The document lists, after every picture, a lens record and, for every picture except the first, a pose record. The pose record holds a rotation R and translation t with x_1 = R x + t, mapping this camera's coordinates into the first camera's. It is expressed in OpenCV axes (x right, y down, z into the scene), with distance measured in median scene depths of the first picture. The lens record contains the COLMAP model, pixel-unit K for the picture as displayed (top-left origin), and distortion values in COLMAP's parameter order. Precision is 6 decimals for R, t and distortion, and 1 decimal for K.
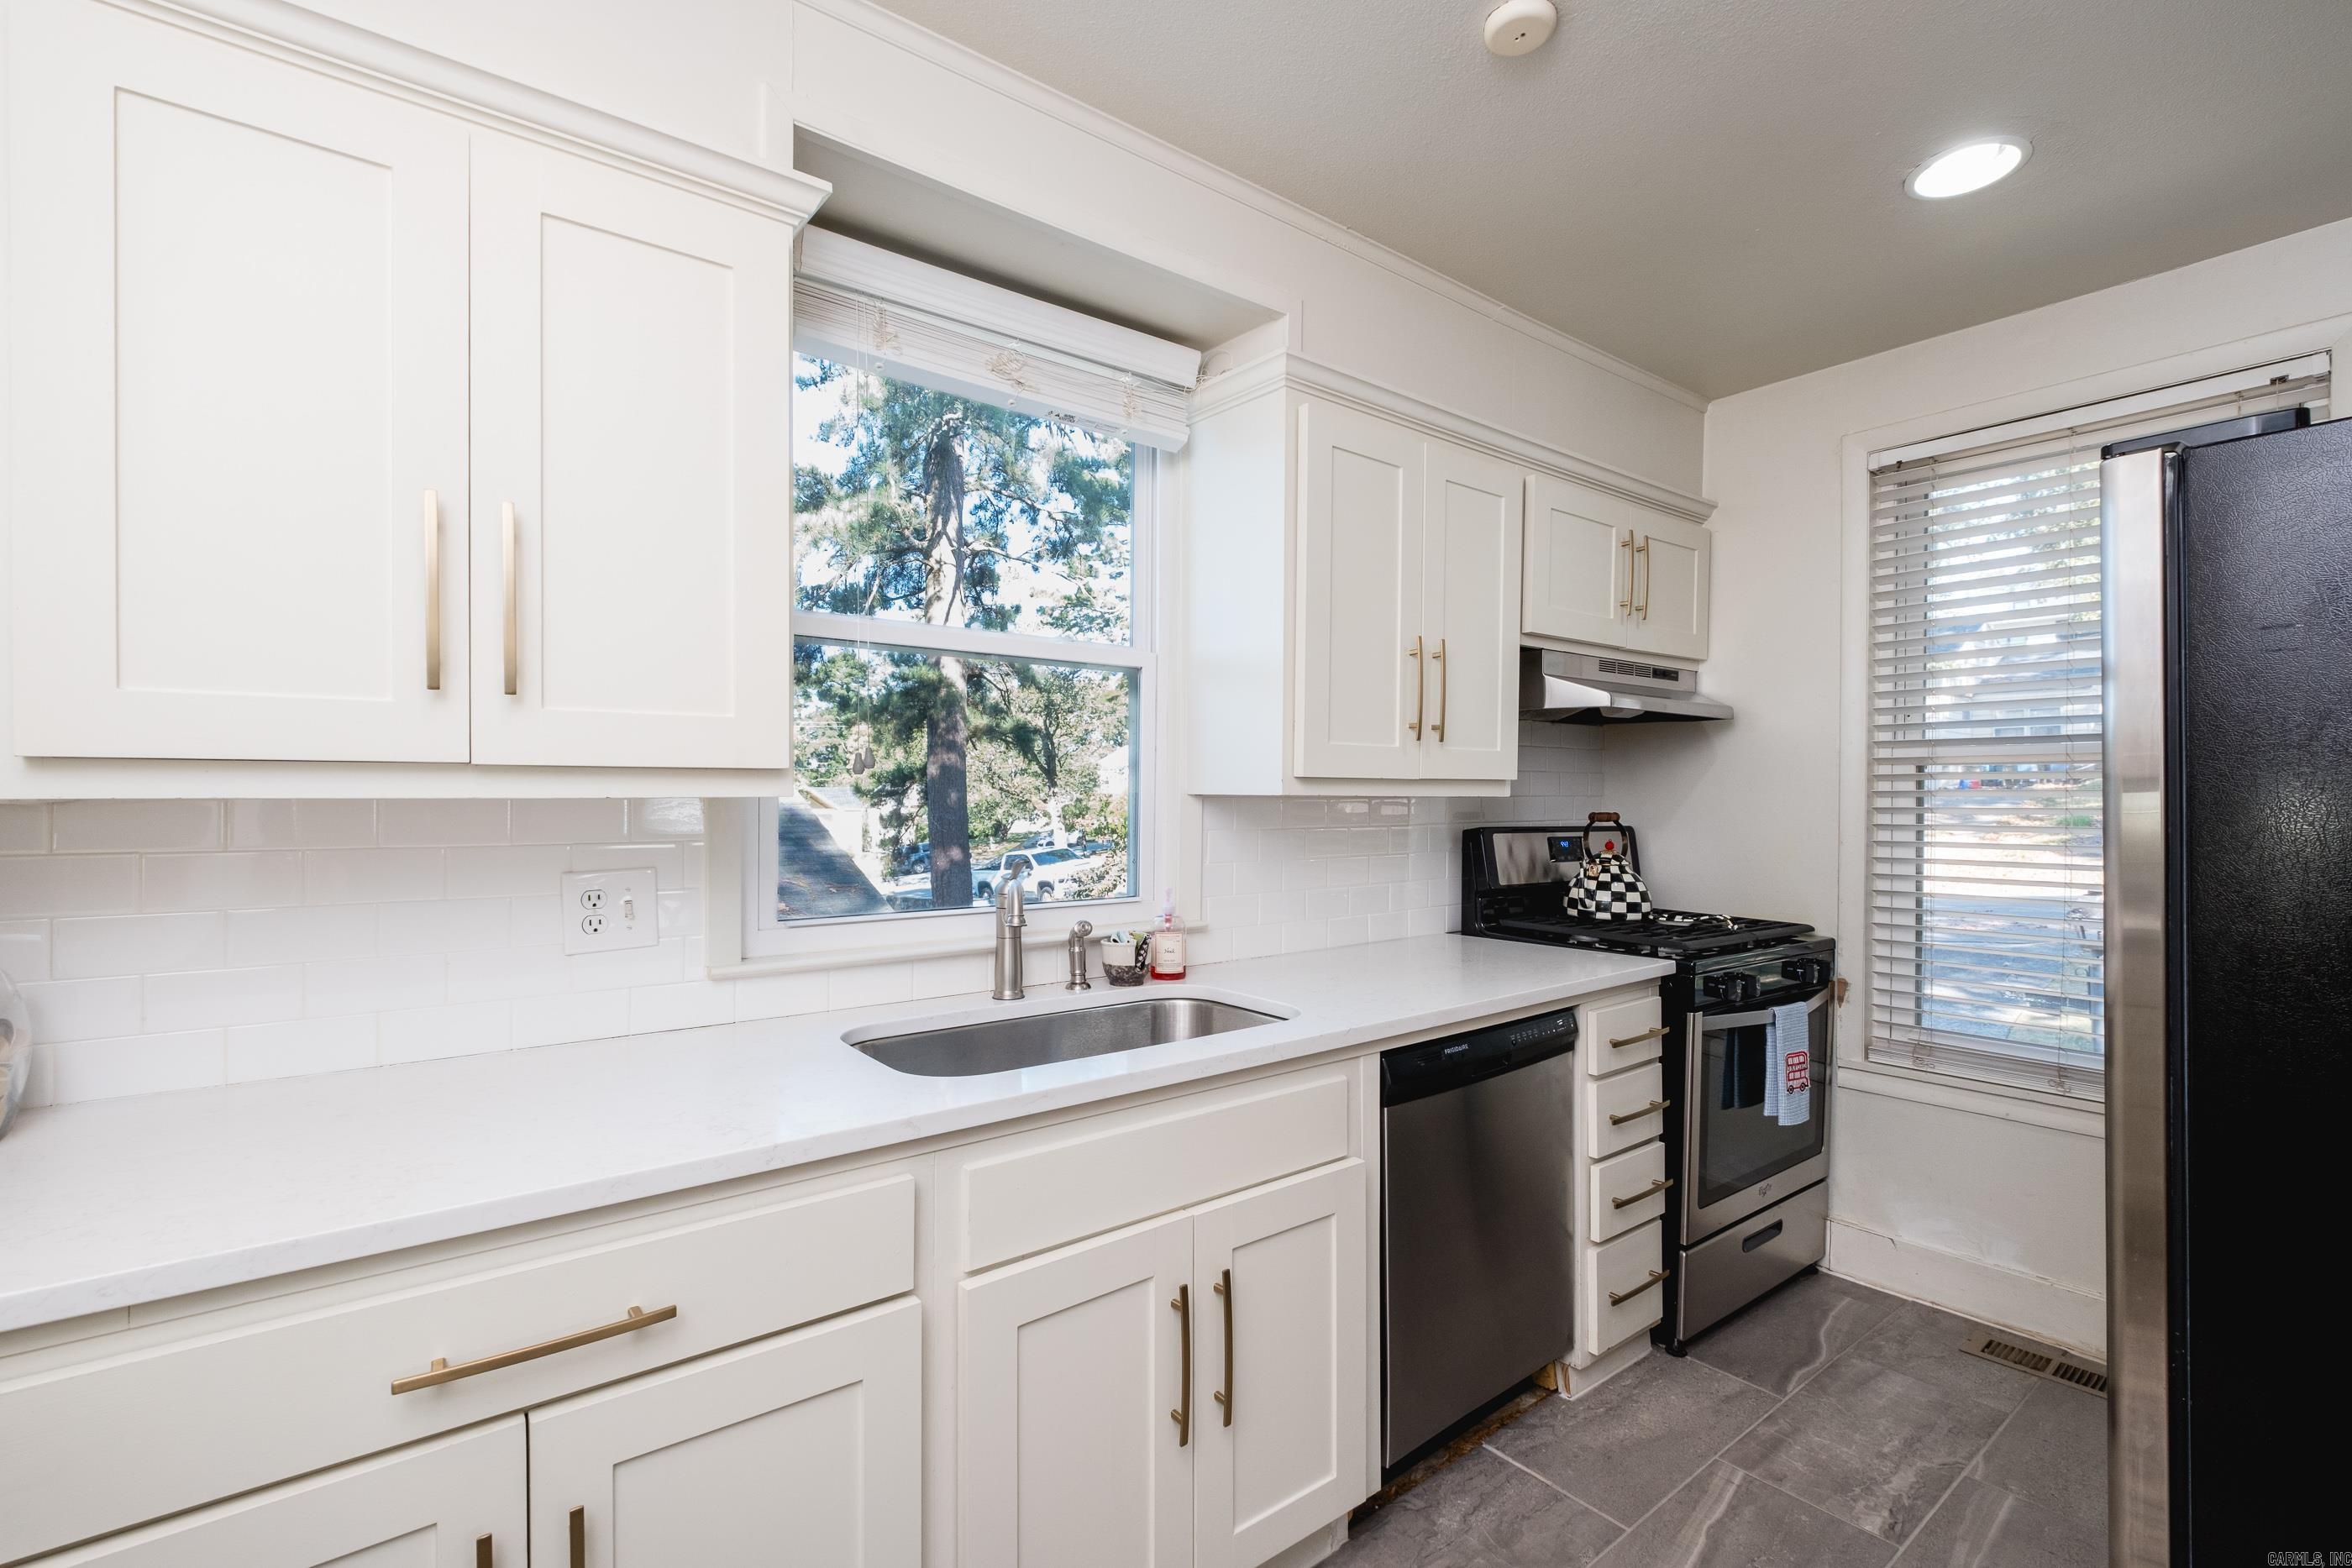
lens RADIAL K [[1008.7, 0, 1174.8], [0, 1008.7, 788.8], [0, 0, 1]] dist [0.002349, -0.000490]
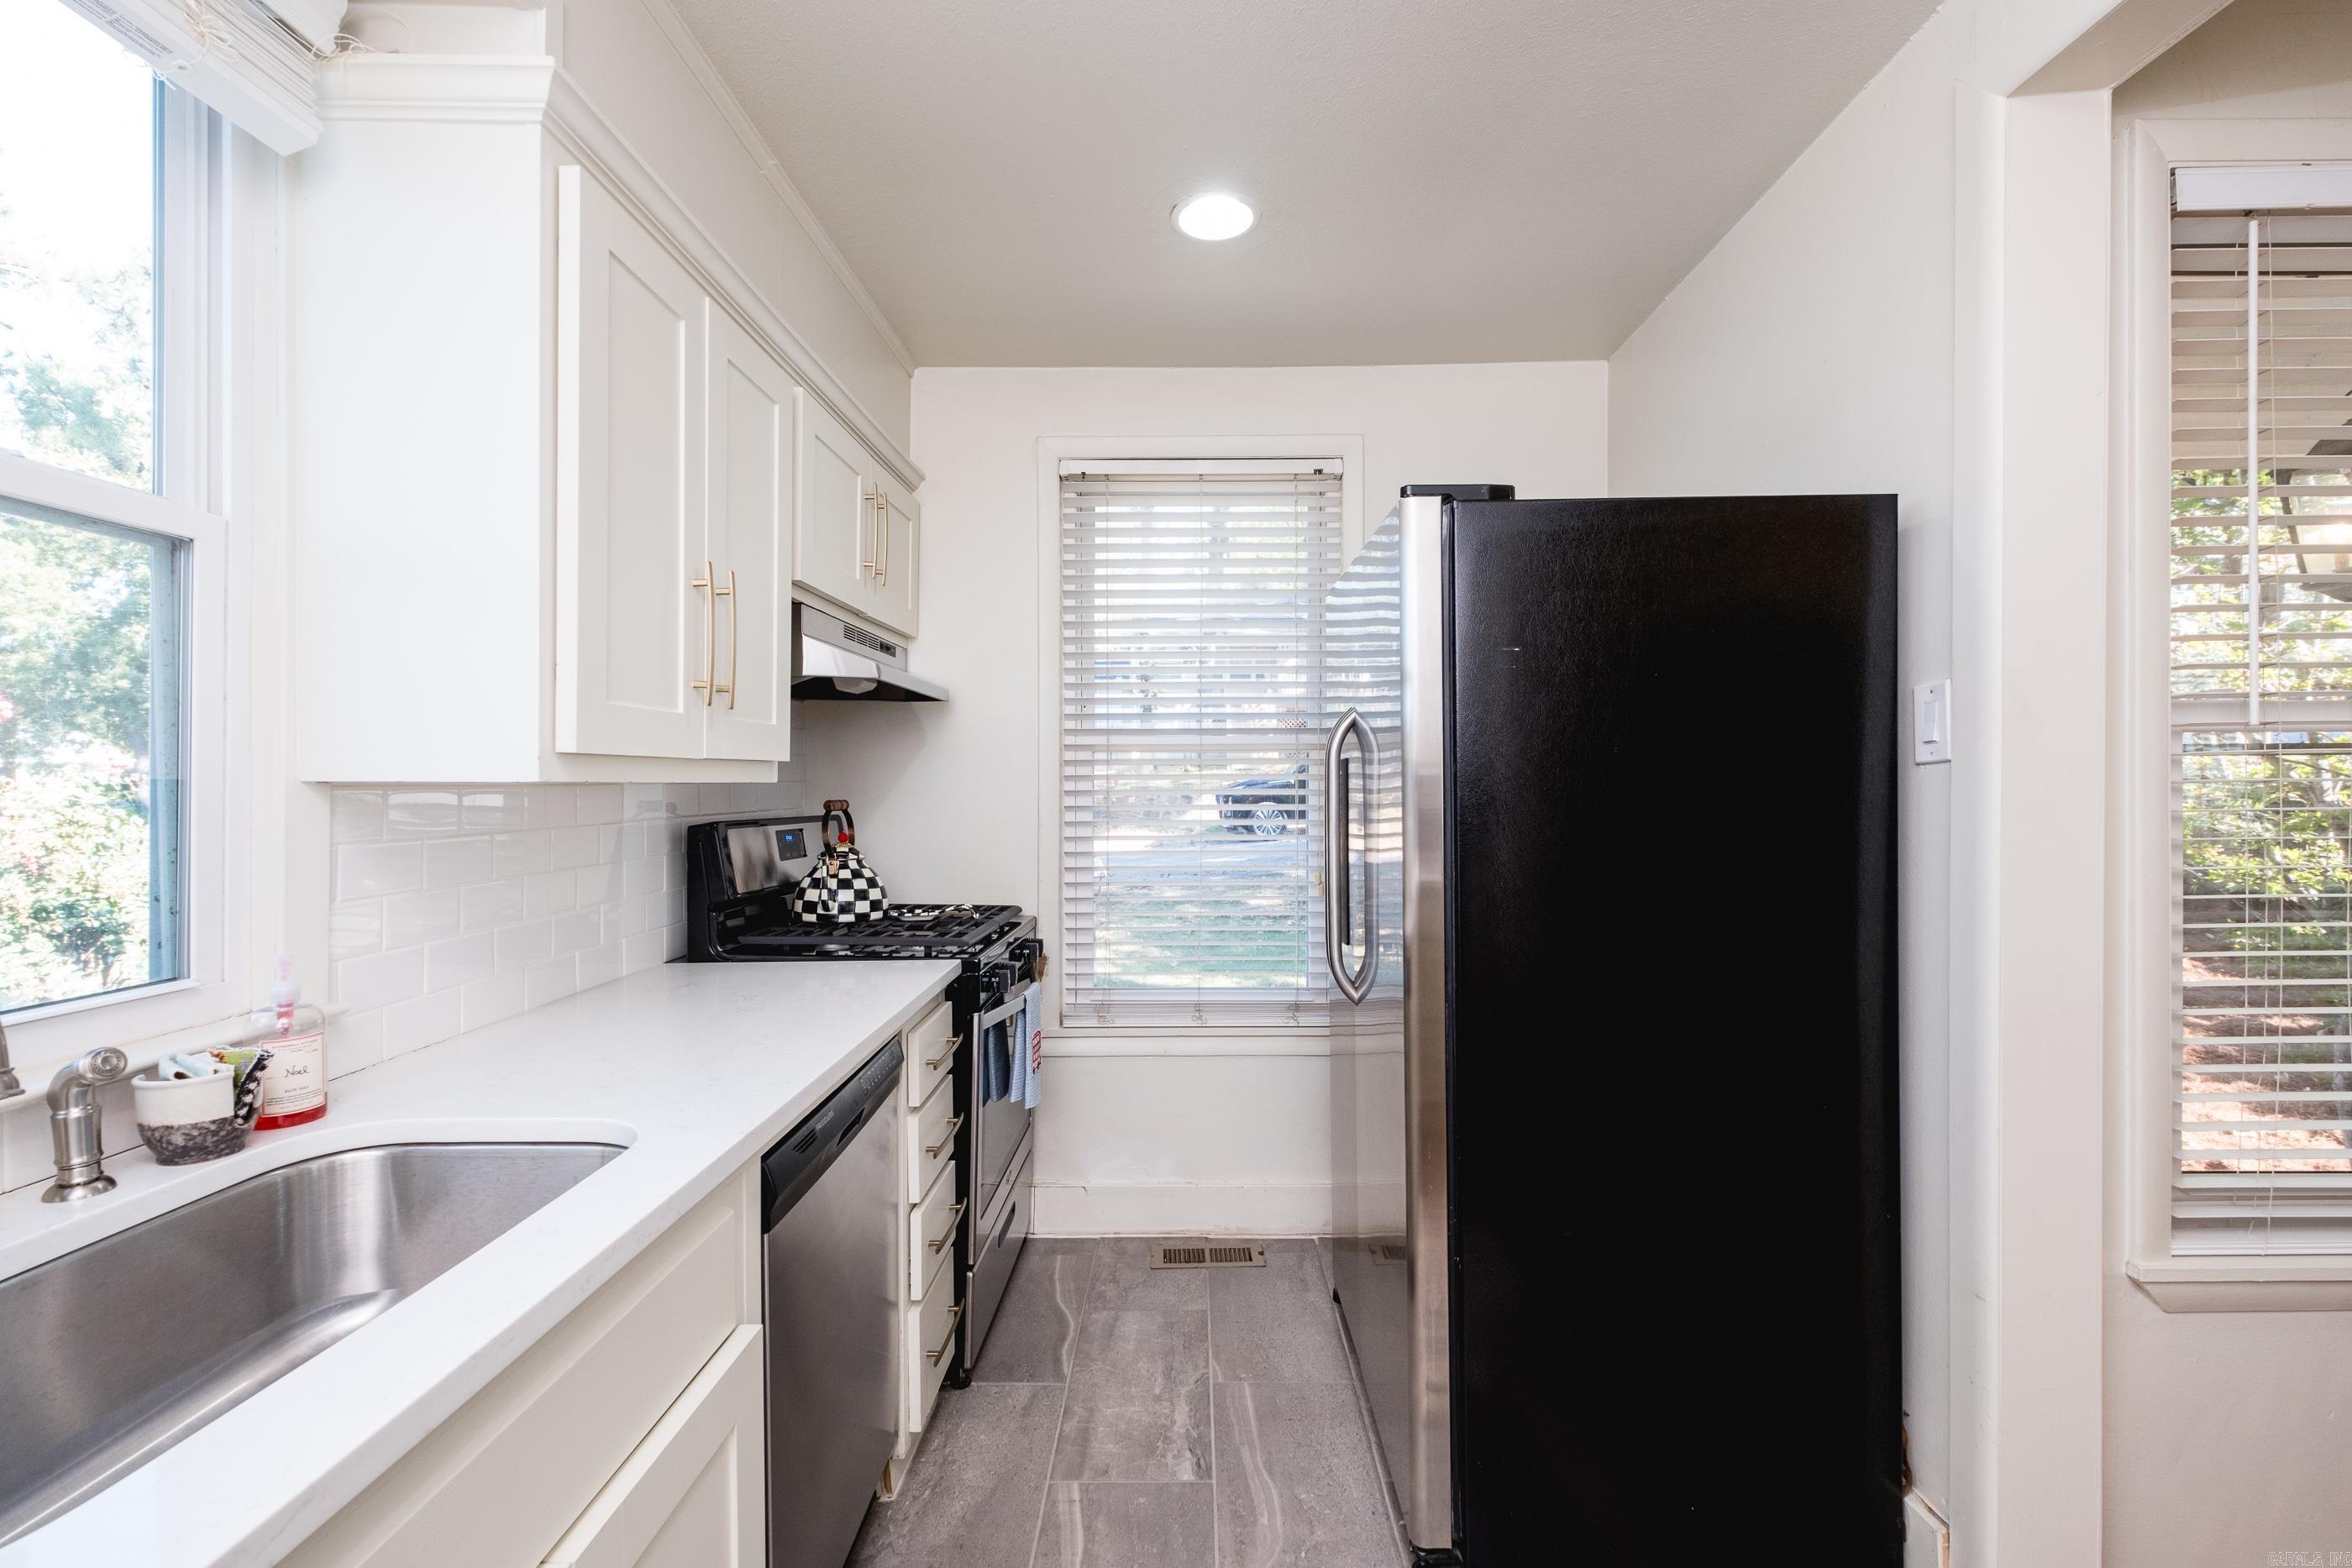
lens RADIAL K [[1057.6, 0, 1175.2], [0, 1057.6, 780.6], [0, 0, 1]] dist [-0.002084, -0.001127]
pose [[0.633352, -0.005246, 0.773846, -0.122772], [0.000666, 0.999980, 0.006234, 0.001311], [-0.773864, -0.003433, 0.633343, 0.236410]]
